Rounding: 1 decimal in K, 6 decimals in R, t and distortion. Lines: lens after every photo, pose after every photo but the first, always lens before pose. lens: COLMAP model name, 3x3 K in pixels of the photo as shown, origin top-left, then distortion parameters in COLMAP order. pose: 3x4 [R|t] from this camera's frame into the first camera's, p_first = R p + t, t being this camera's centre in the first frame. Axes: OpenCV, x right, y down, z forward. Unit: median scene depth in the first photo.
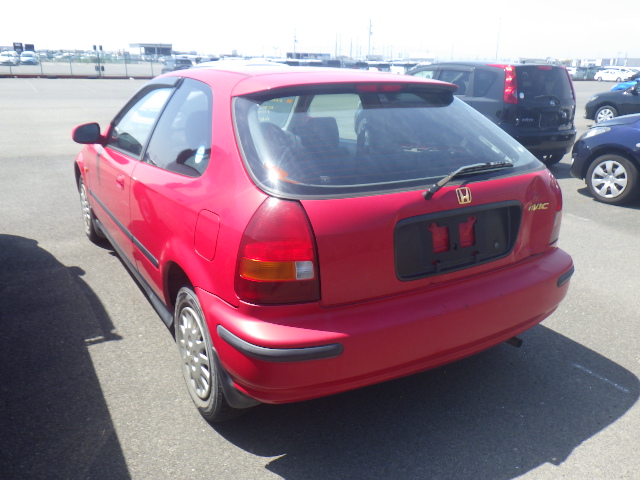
lens RADIAL K [[533.4, 0, 319.4], [0, 533.4, 238.0], [0, 0, 1]] dist [0.009417, 0.000017]
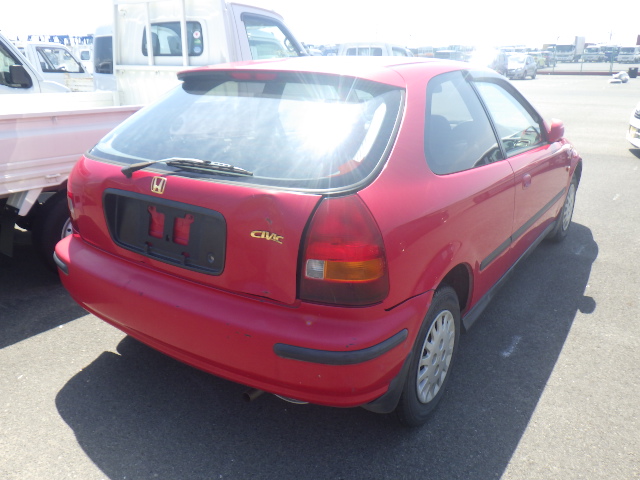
lens RADIAL K [[533.4, 0, 319.5], [0, 533.4, 241.9], [0, 0, 1]] dist [0.009417, 0.000017]
pose [[0.427415, 0.290064, -0.856259, 1.160803], [-0.283699, 0.942322, 0.177605, -0.219479], [0.858389, 0.167009, 0.485054, 0.741559]]
